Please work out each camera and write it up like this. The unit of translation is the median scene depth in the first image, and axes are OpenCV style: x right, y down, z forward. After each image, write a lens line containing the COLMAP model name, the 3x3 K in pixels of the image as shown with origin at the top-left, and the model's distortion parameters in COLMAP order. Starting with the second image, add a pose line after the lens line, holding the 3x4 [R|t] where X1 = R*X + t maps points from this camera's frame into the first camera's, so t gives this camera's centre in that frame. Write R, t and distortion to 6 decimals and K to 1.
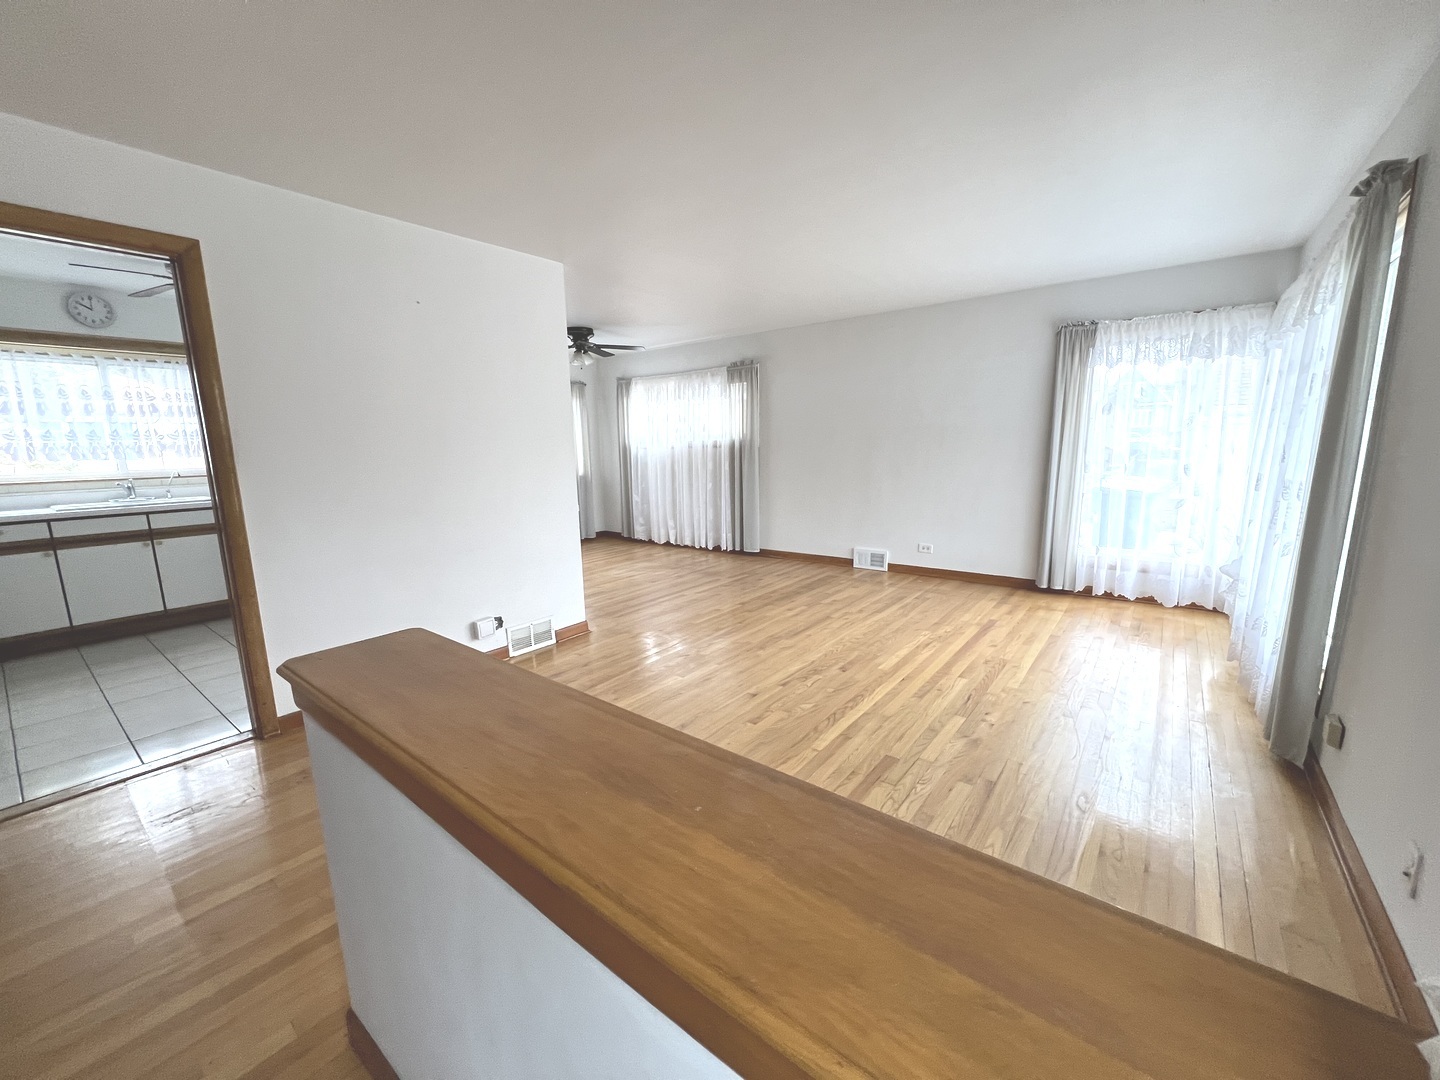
lens RADIAL K [[580.4, 0, 717.2], [0, 580.4, 542.1], [0, 0, 1]] dist [0.000467, -0.000043]
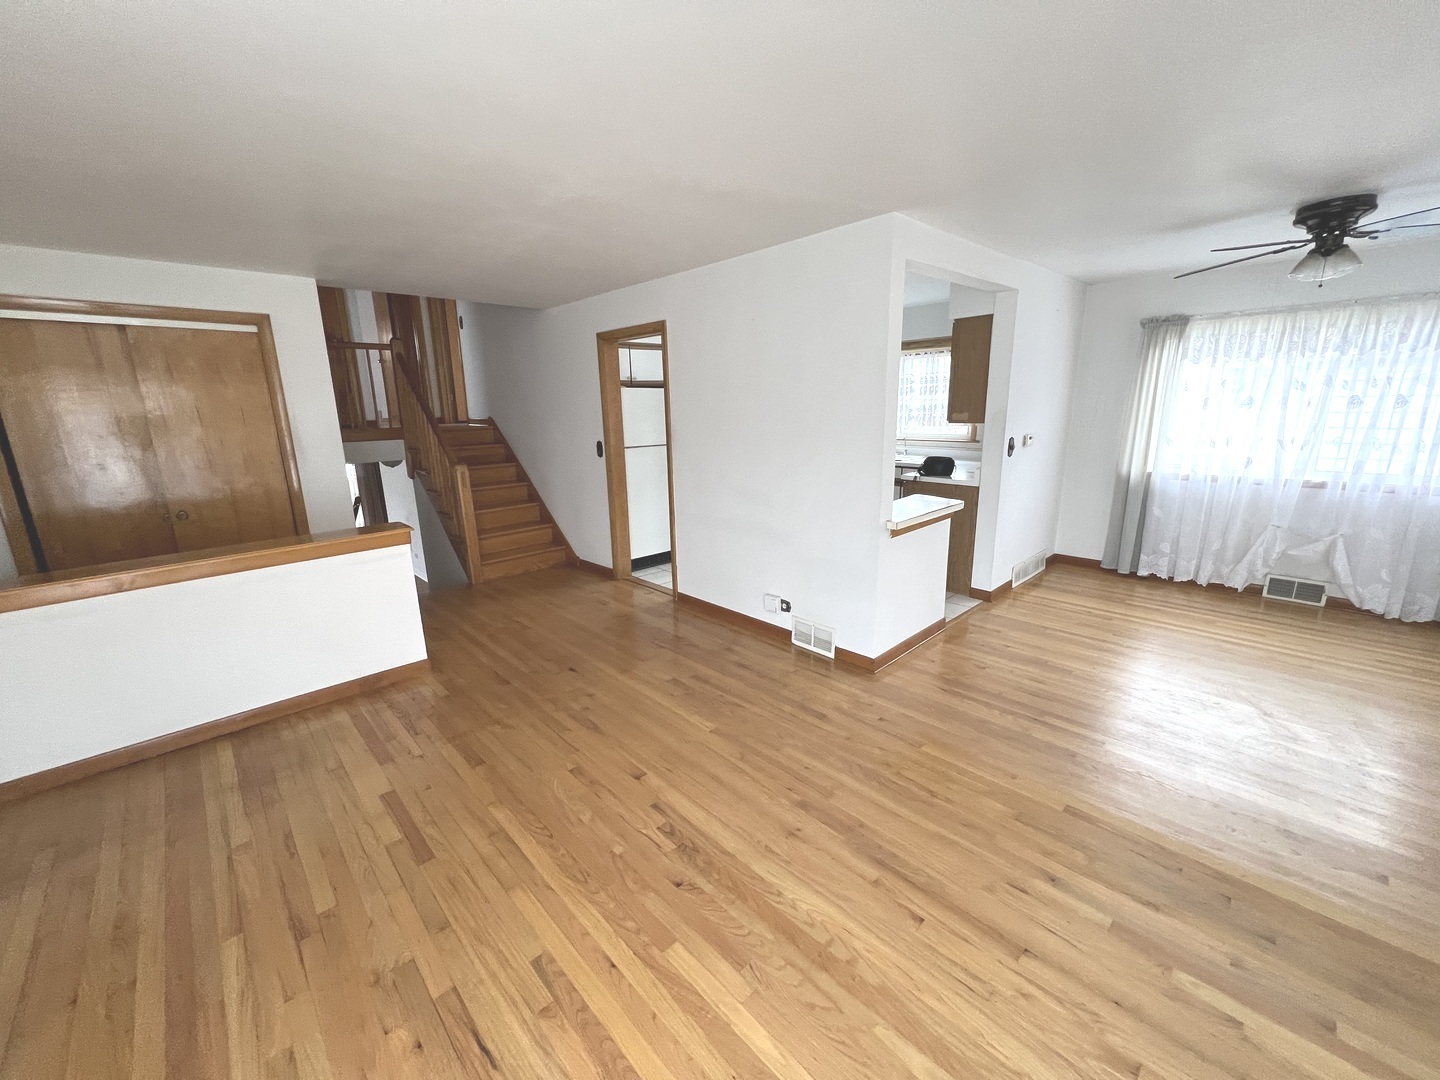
lens RADIAL K [[580.4, 0, 717.2], [0, 580.4, 542.1], [0, 0, 1]] dist [0.000467, -0.000043]
pose [[-0.151144, 0.252269, -0.955780, 0.489106], [-0.143190, 0.951103, 0.273678, -0.191102], [0.978086, 0.178223, -0.107631, 0.749320]]
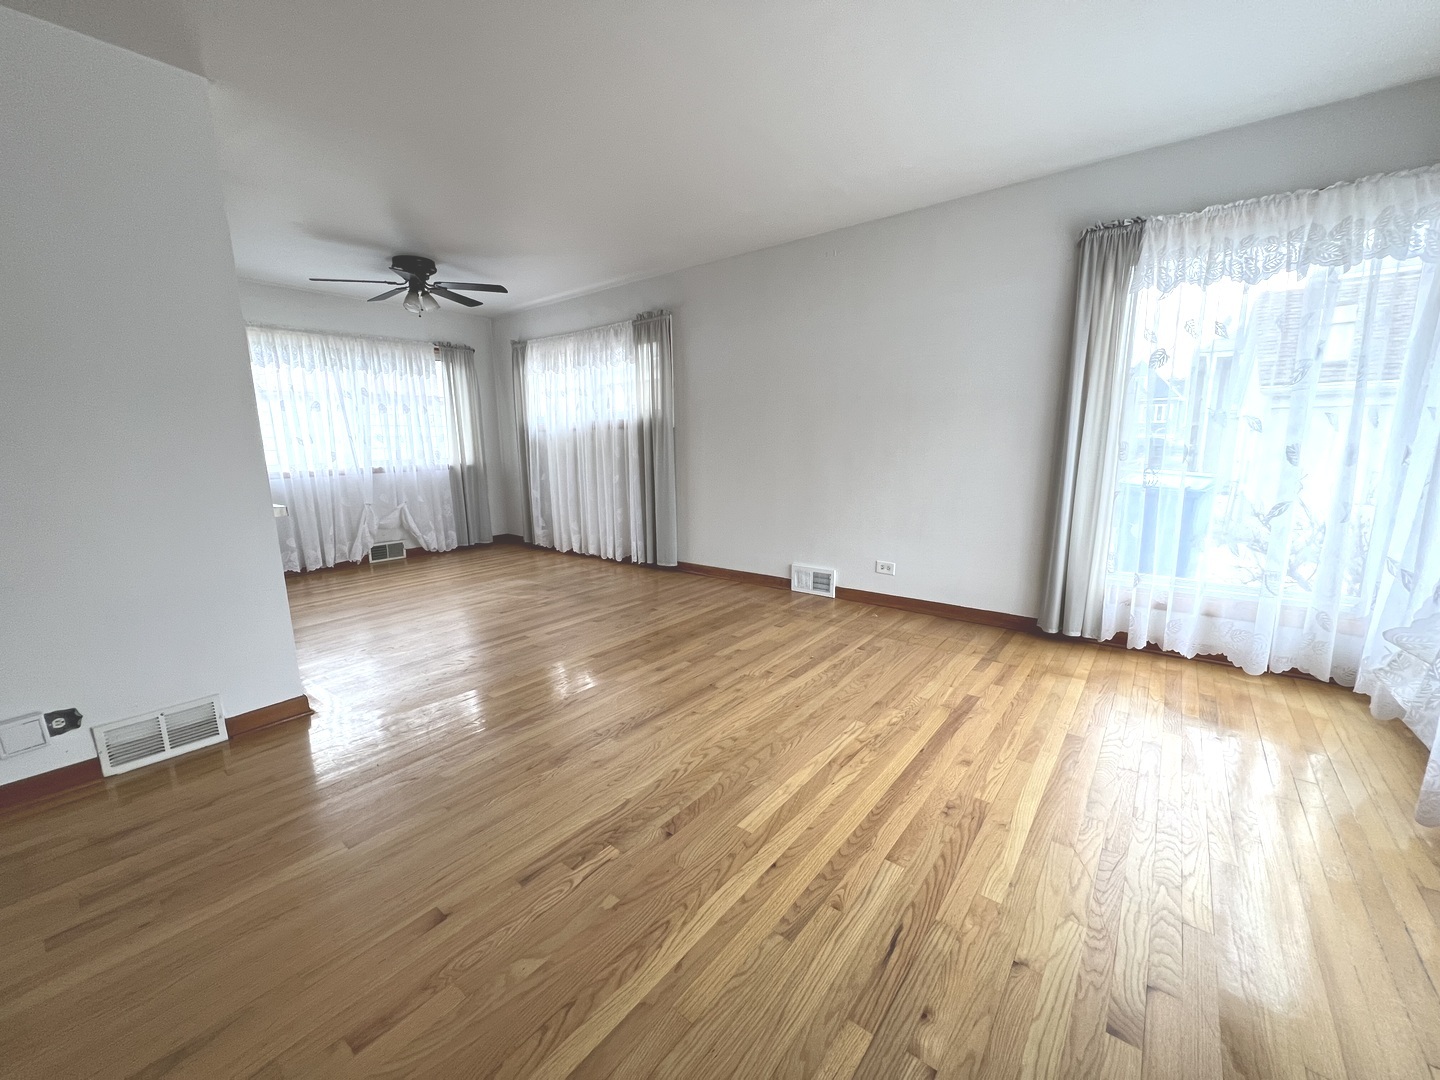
lens RADIAL K [[574.1, 0, 720.0], [0, 574.1, 540.0], [0, 0, 1]] dist [0.000210, 0.000069]
pose [[0.999958, 0.007123, -0.005827, 0.191267], [-0.007089, 0.999959, 0.005693, -0.031075], [0.005867, -0.005651, 0.999967, 0.354081]]
